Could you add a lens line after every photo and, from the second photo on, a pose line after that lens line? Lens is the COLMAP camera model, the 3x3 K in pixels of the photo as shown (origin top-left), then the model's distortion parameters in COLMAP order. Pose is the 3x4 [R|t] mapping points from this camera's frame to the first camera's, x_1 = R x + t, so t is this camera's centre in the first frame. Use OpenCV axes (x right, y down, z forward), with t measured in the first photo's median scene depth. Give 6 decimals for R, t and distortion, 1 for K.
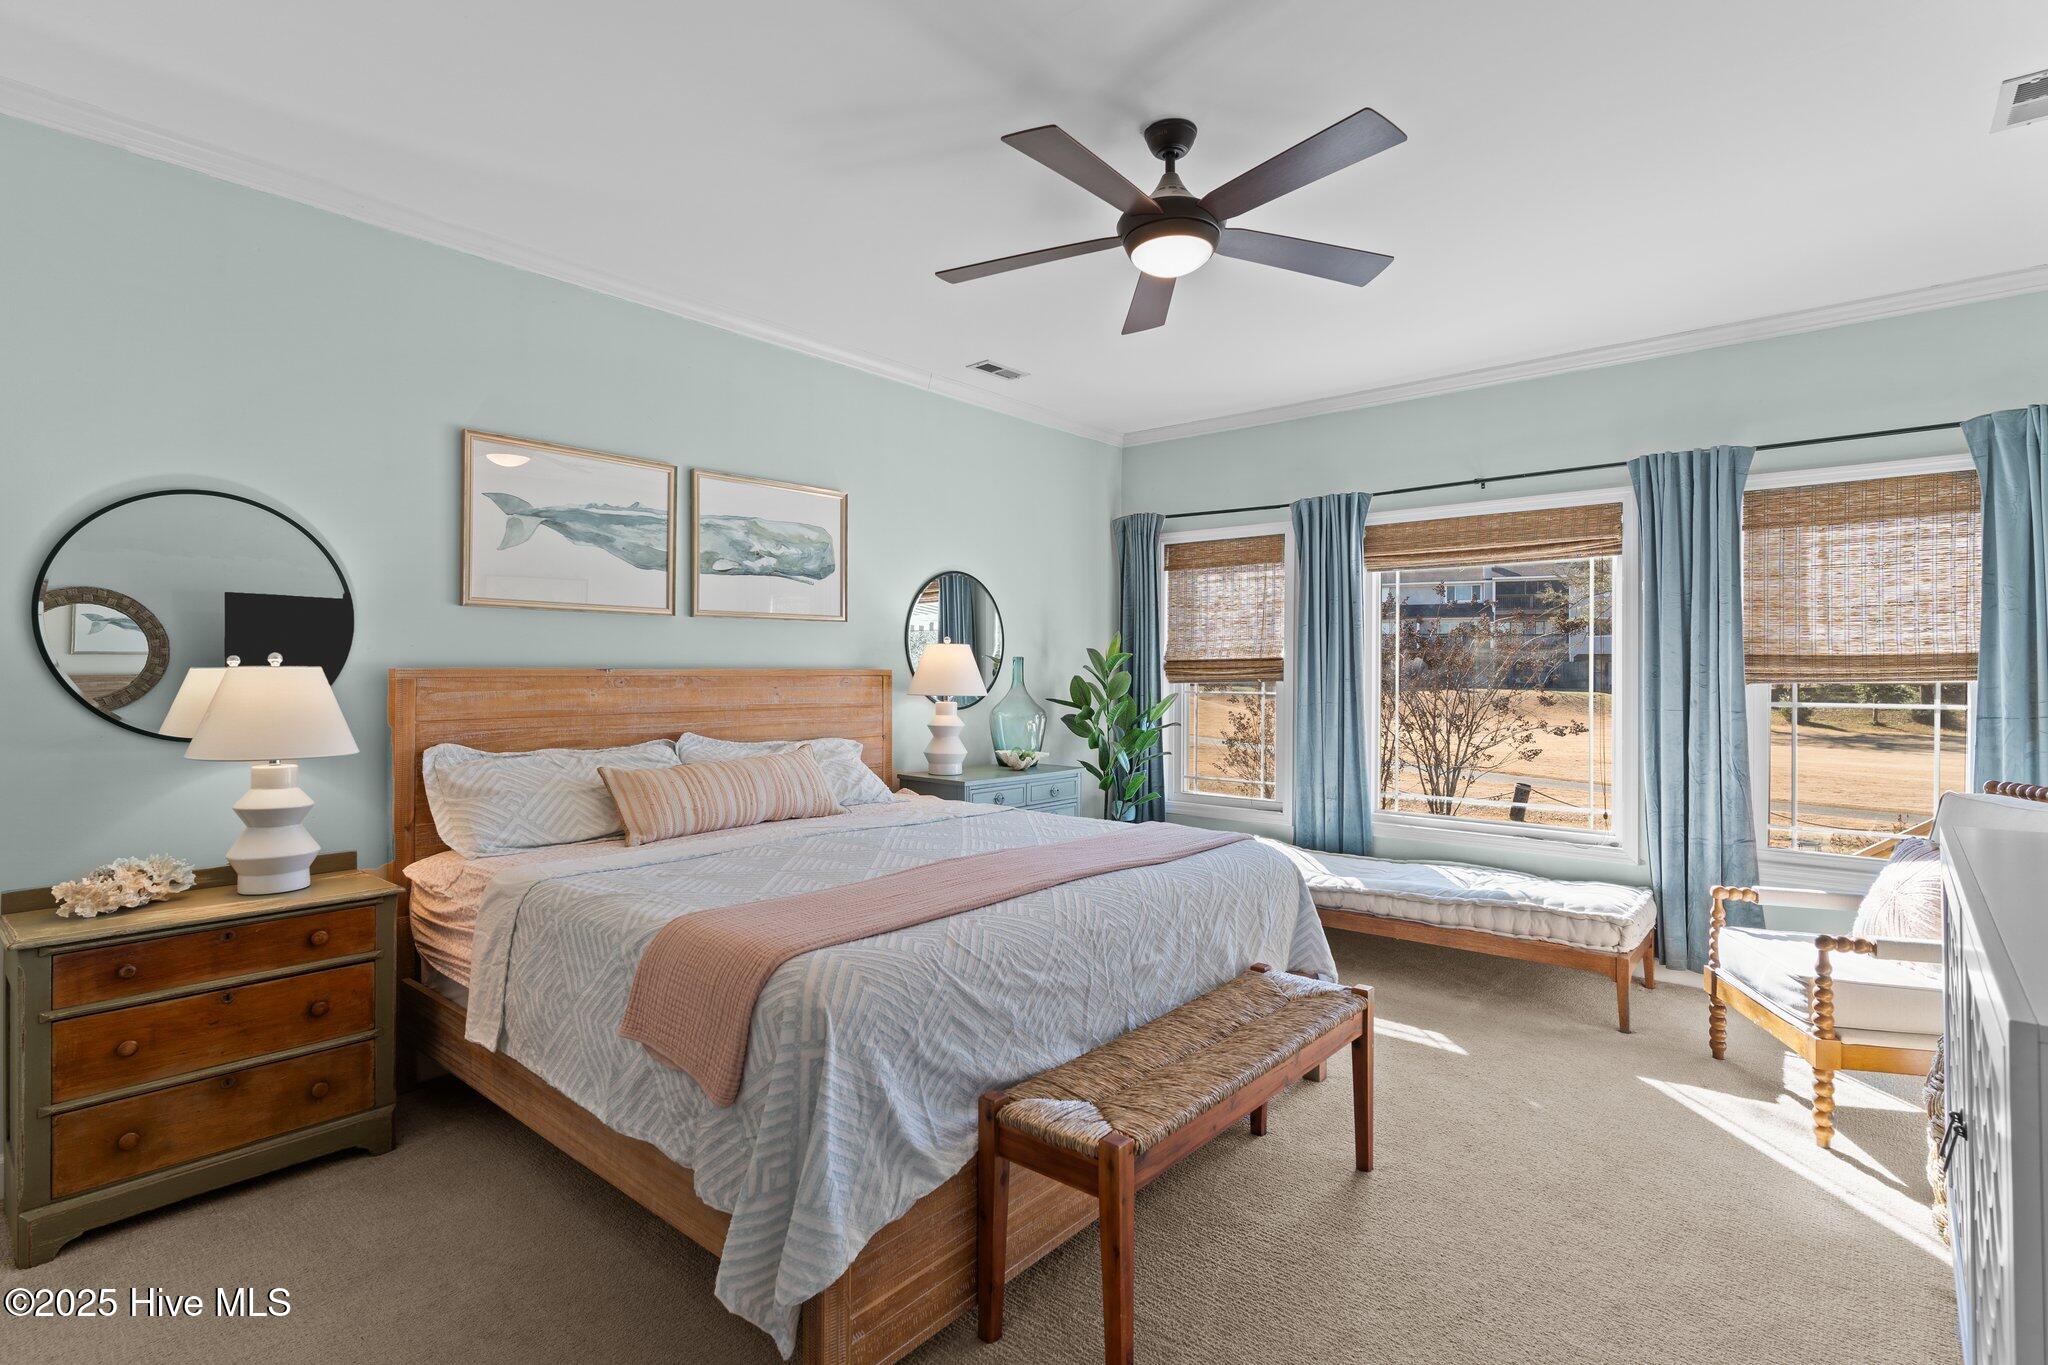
lens RADIAL K [[1000.3, 0, 1014.3], [0, 1000.3, 668.4], [0, 0, 1]] dist [-0.001977, -0.000342]
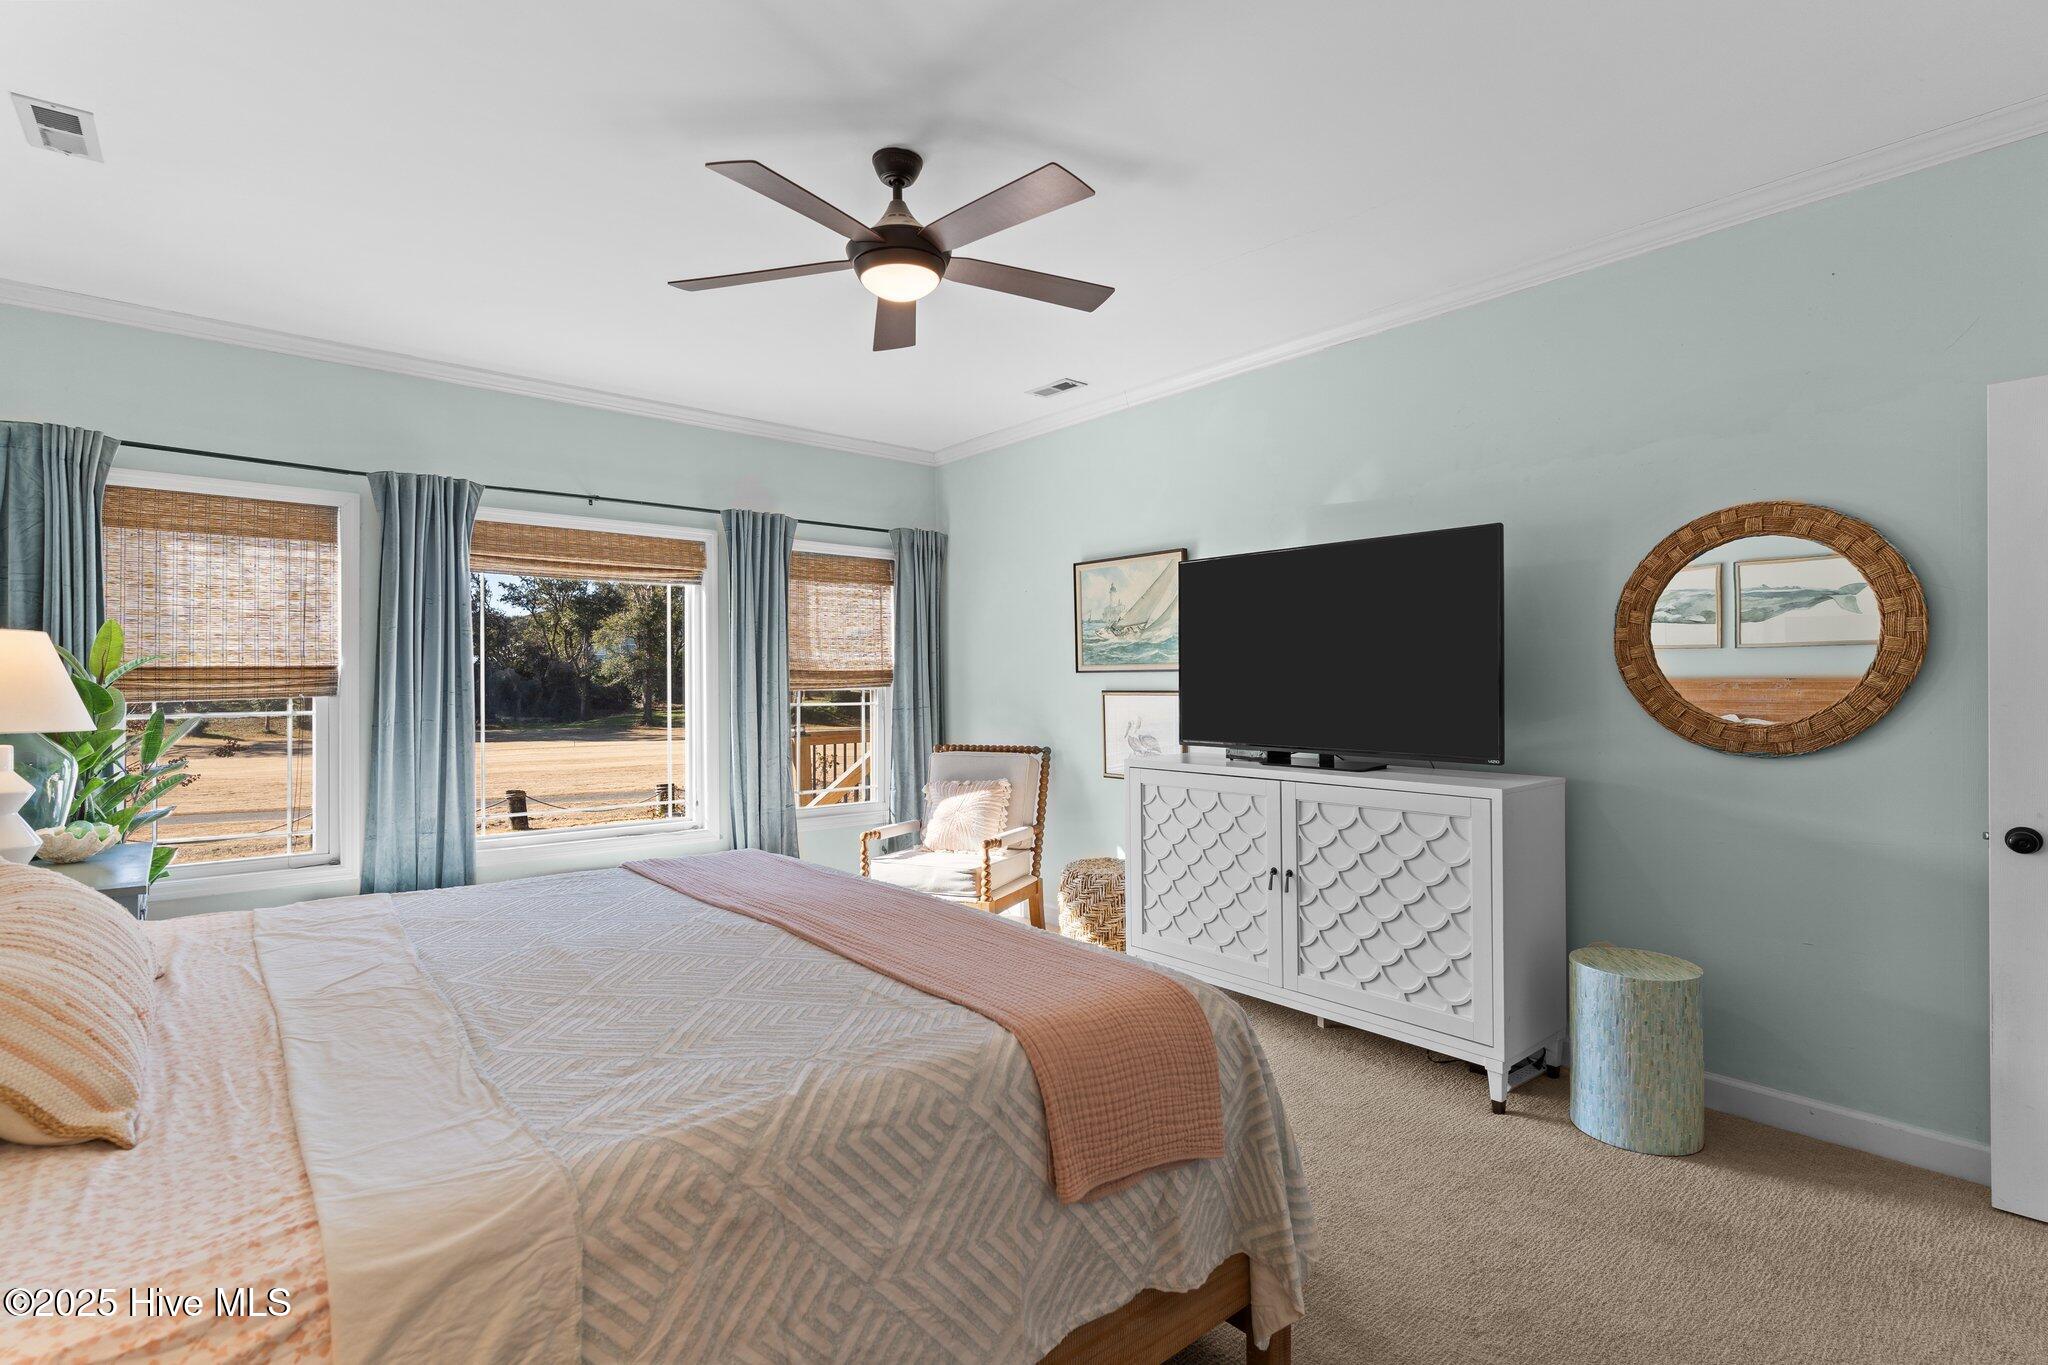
lens RADIAL K [[986.1, 0, 1024.0], [0, 986.1, 682.5], [0, 0, 1]] dist [0.000767, -0.000315]
pose [[0.155268, -0.002284, 0.987870, -0.832326], [-0.000727, 0.999997, 0.002427, 0.000511], [-0.987872, -0.001095, 0.155266, 0.712184]]
